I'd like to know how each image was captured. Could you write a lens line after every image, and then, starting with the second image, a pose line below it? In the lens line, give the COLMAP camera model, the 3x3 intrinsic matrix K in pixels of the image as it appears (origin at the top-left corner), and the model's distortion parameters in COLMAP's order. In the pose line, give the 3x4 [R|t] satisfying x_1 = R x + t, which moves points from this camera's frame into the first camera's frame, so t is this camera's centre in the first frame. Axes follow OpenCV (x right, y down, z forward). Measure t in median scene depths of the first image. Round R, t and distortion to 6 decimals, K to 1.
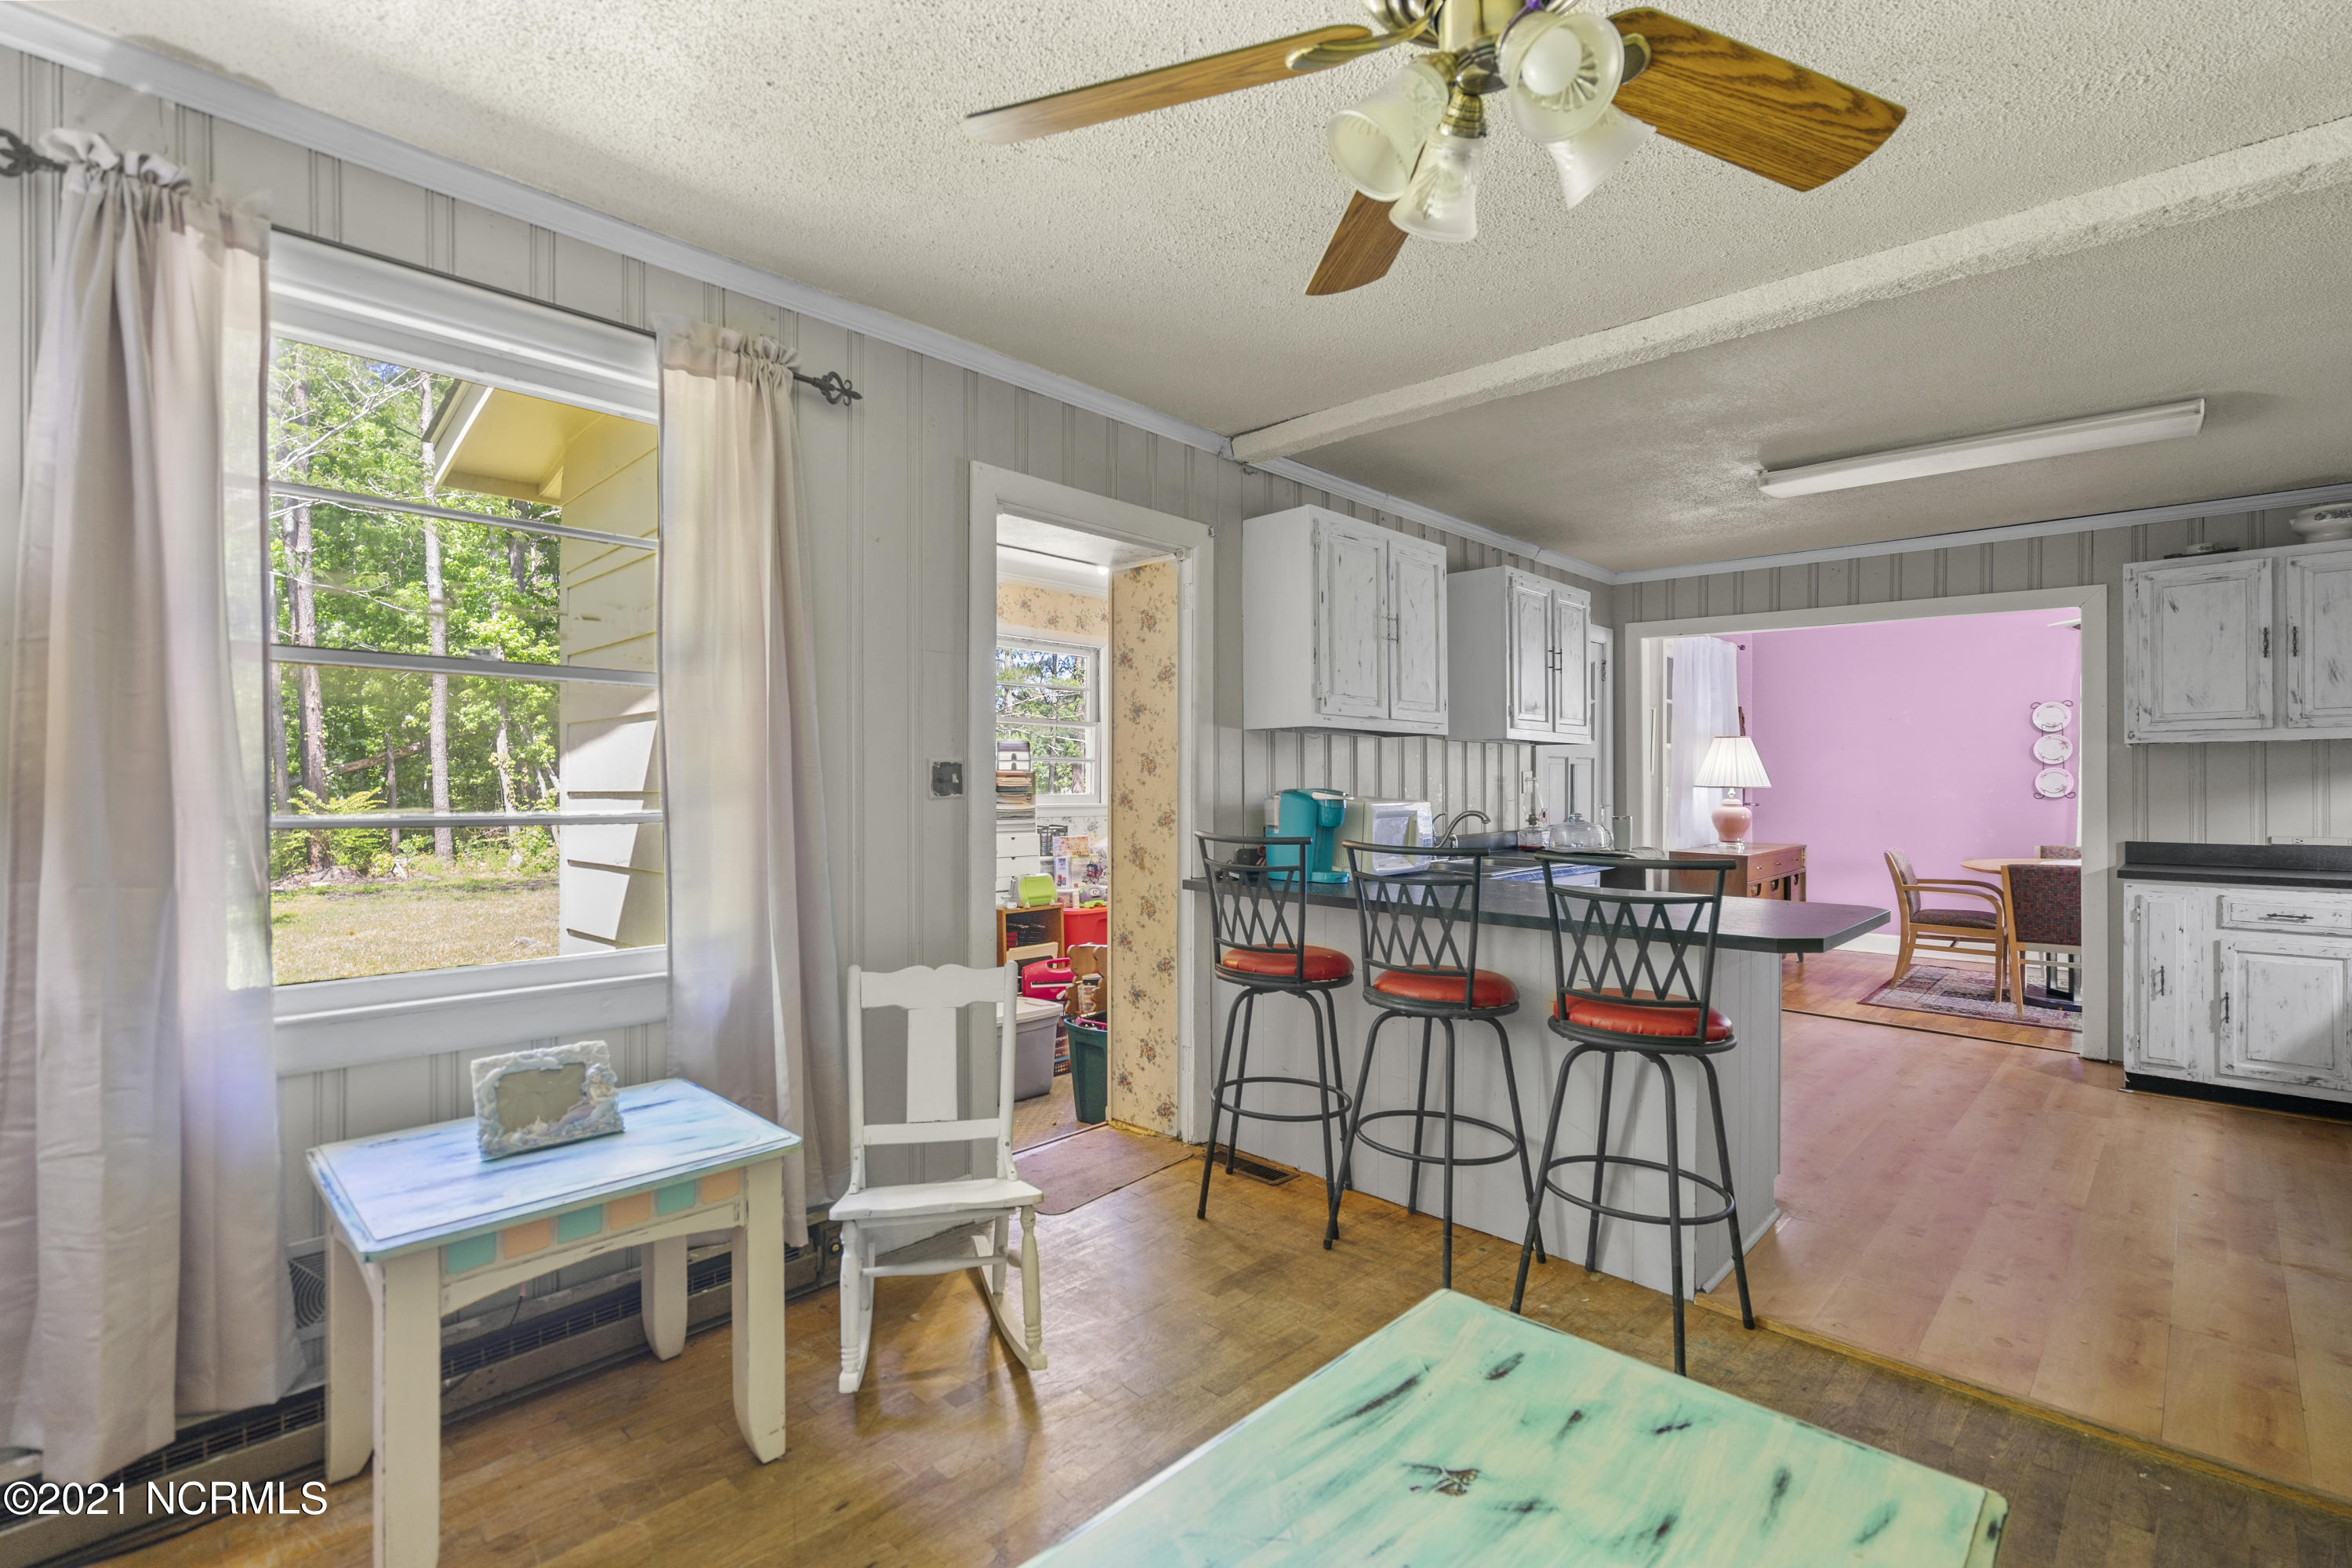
lens RADIAL K [[1070.7, 0, 1168.0], [0, 1070.7, 791.5], [0, 0, 1]] dist [-0.006759, 0.001907]
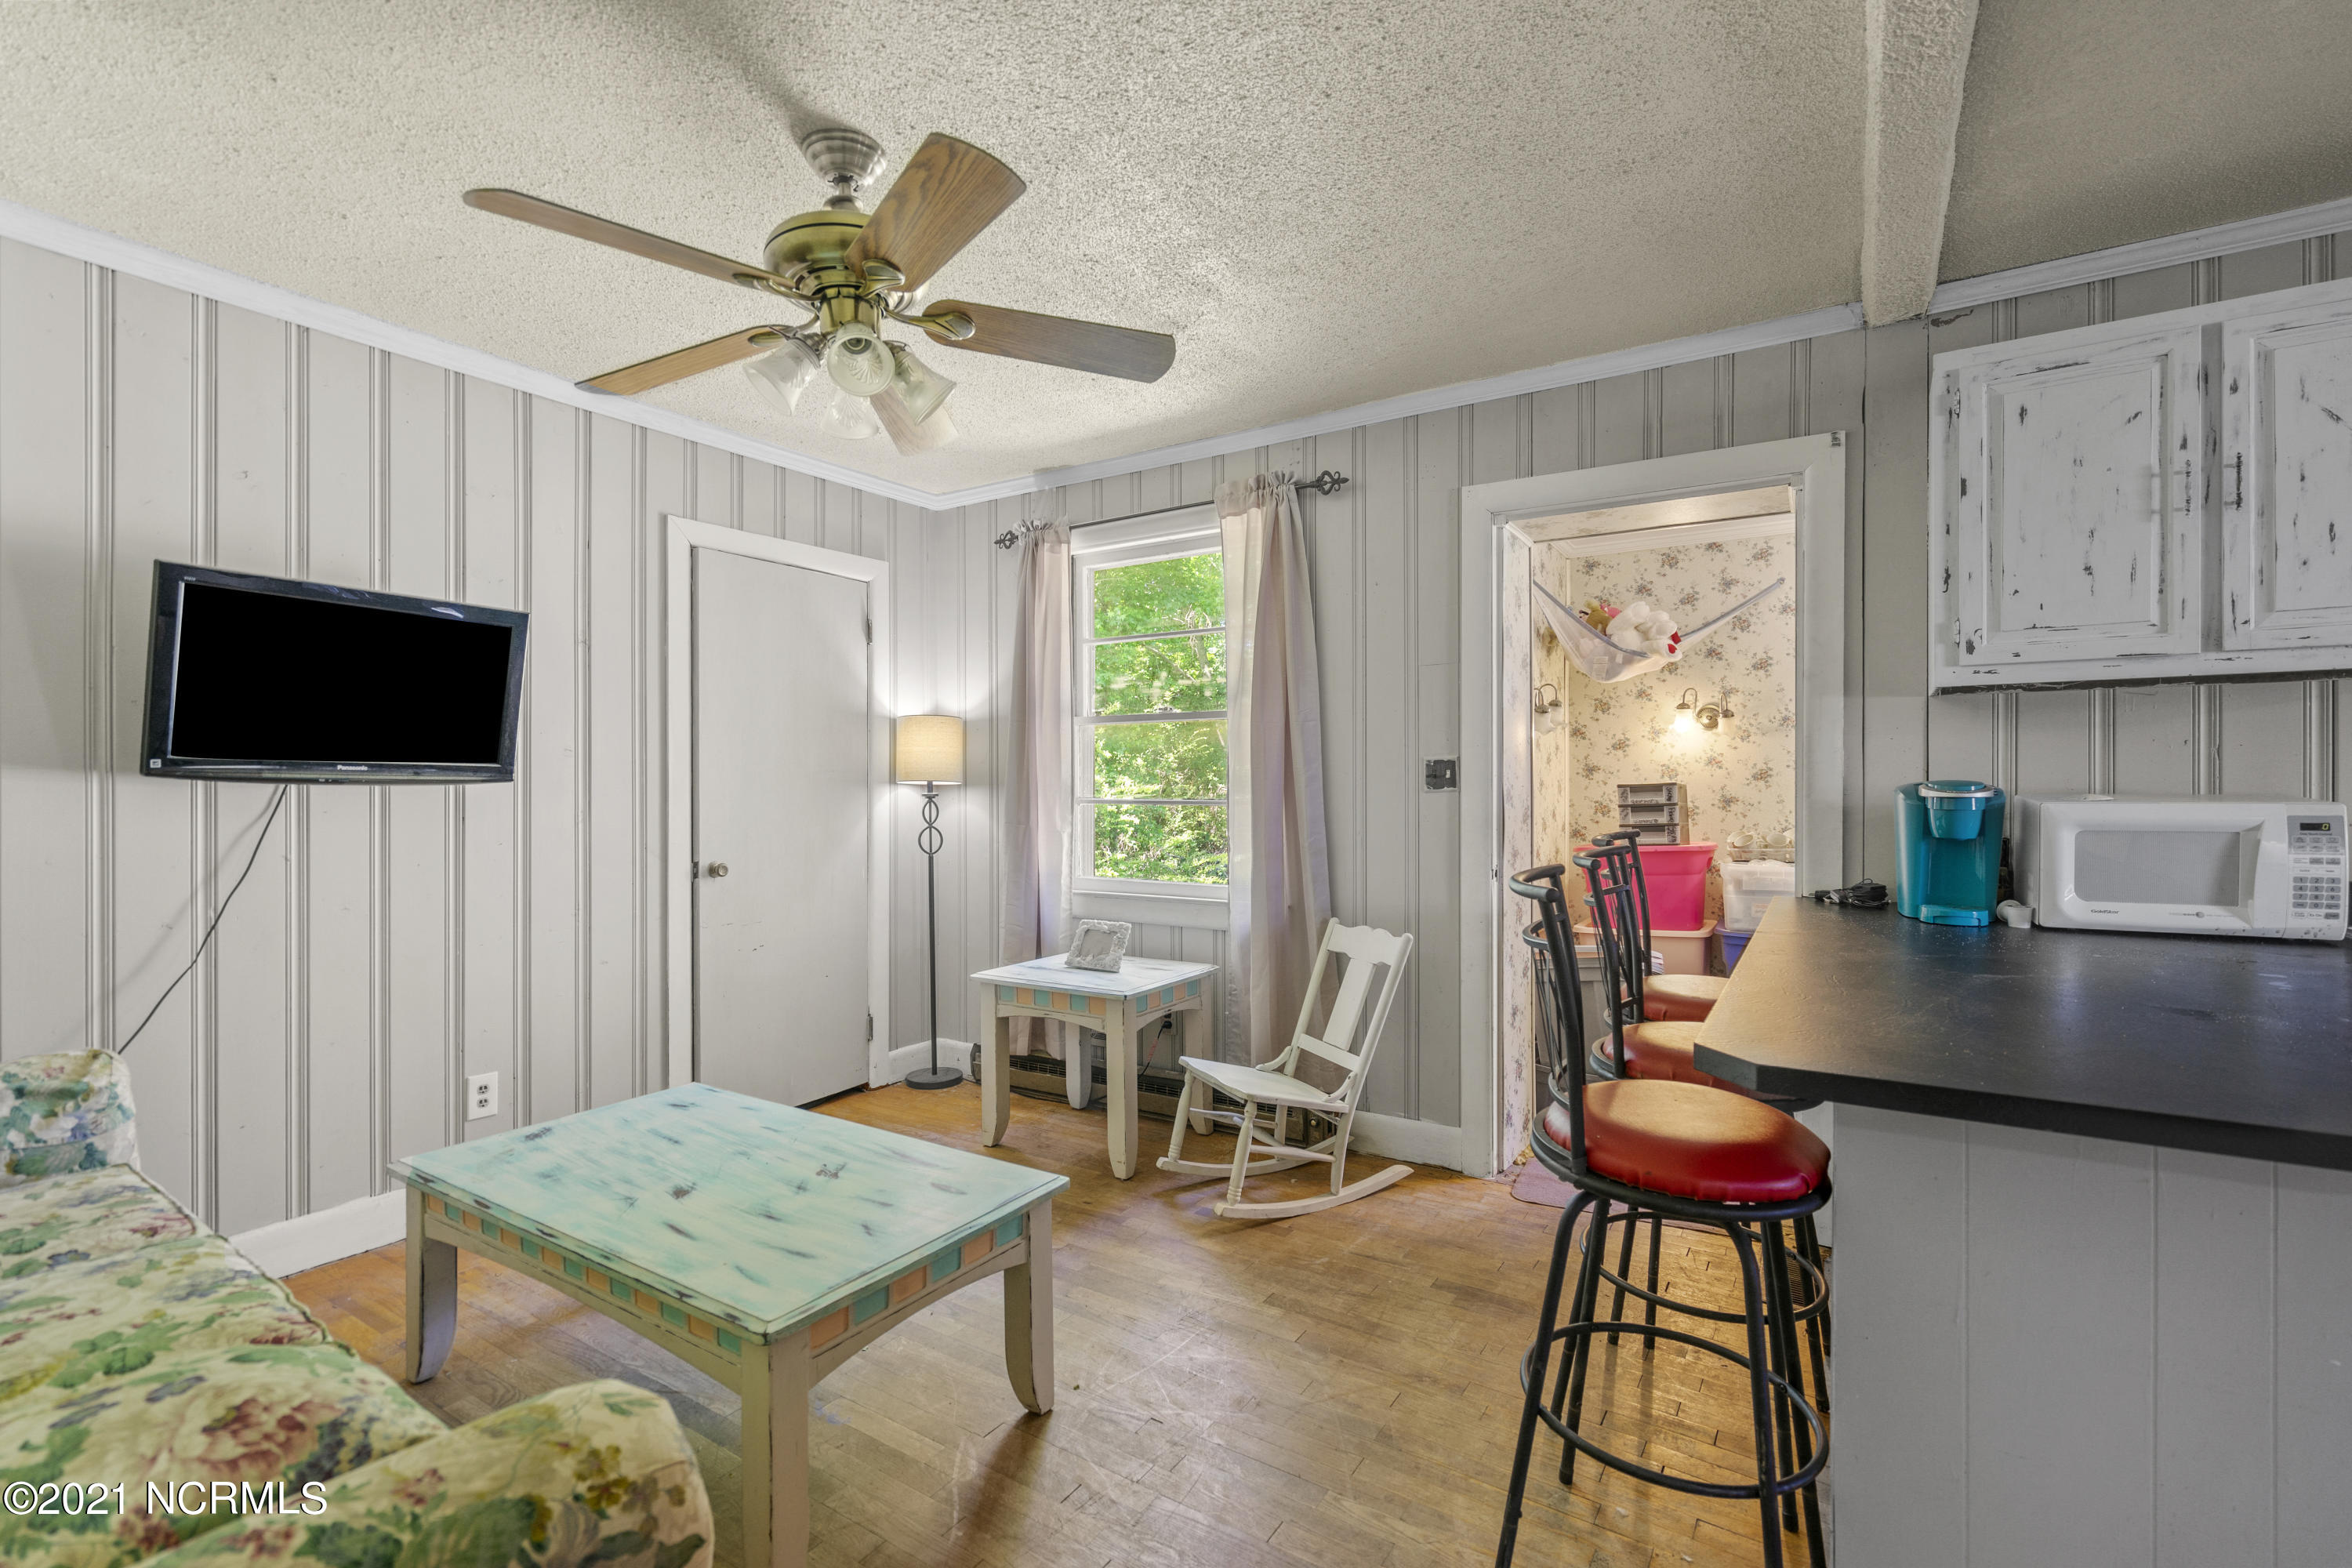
lens RADIAL K [[1070.7, 0, 1159.0], [0, 1070.7, 788.1], [0, 0, 1]] dist [-0.006759, 0.001907]
pose [[0.178311, 0.003701, -0.983967, 0.682496], [0.000909, 0.999992, 0.003926, -0.001513], [0.983974, -0.001594, 0.178306, 0.394300]]
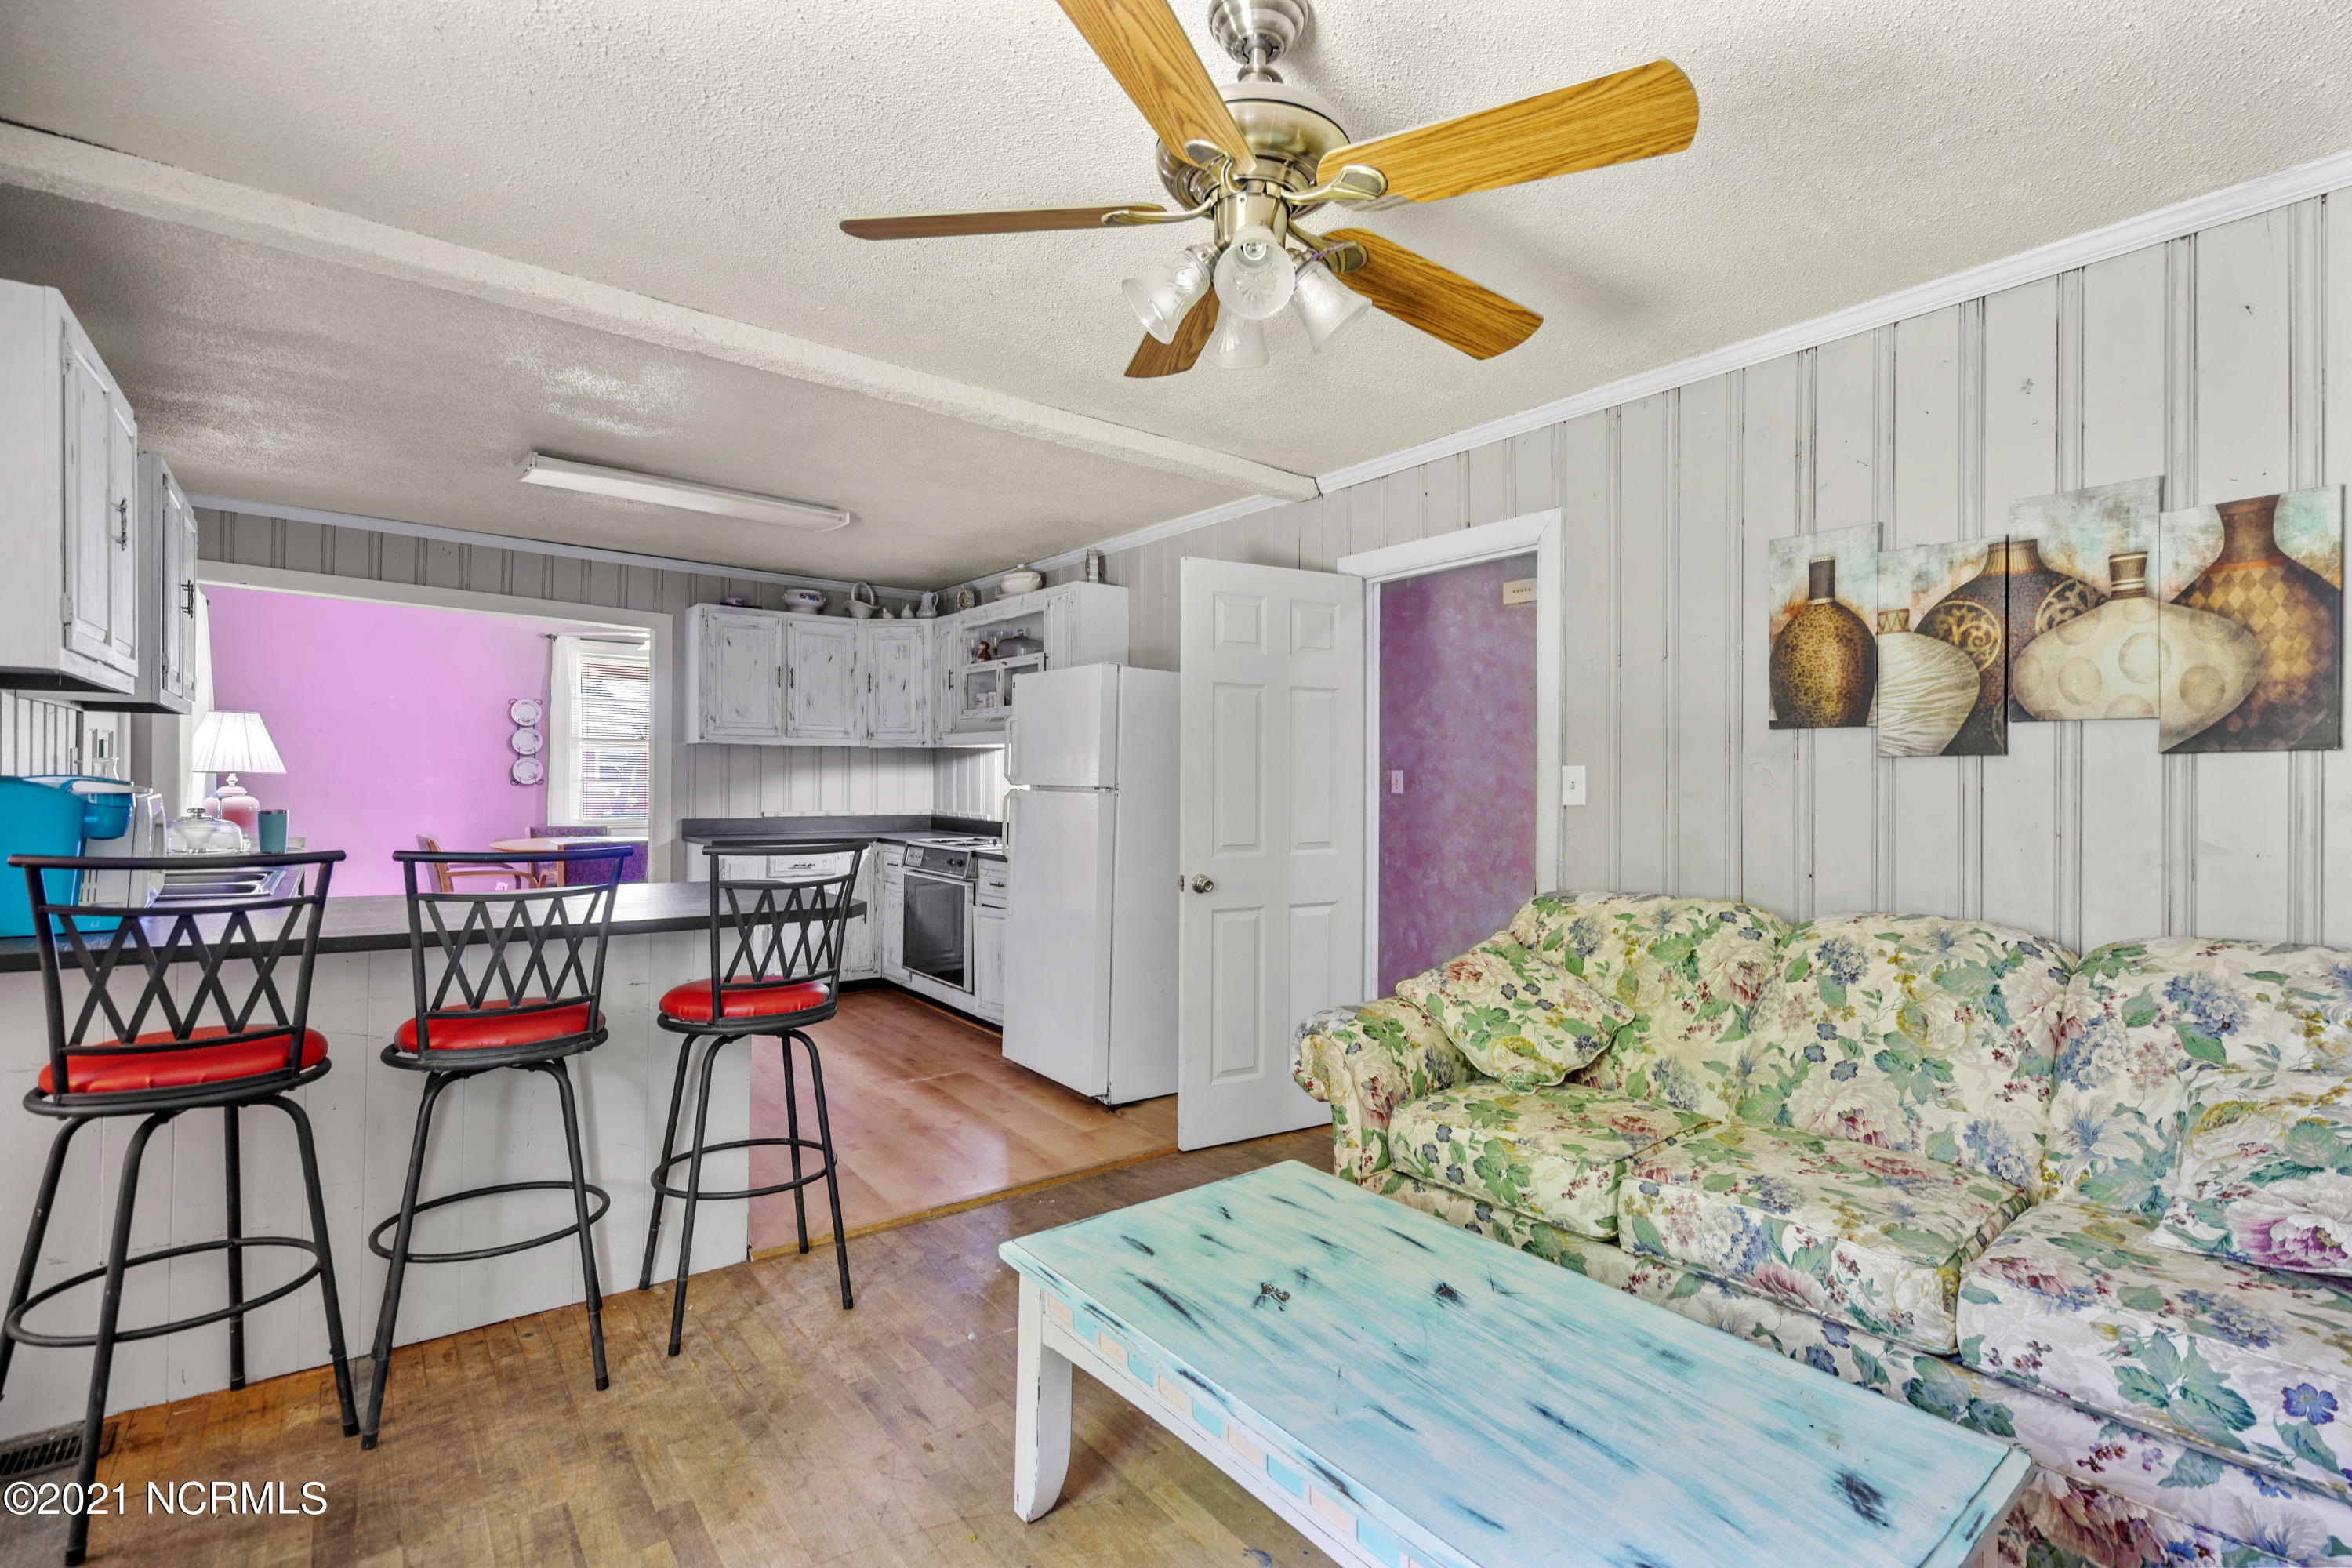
lens RADIAL K [[1070.7, 0, 1163.8], [0, 1070.7, 787.4], [0, 0, 1]] dist [-0.006759, 0.001907]
pose [[0.154377, -0.001287, 0.988011, -0.356745], [-0.011808, 0.999925, 0.003148, -0.002148], [-0.987941, -0.012152, 0.154350, 0.300994]]
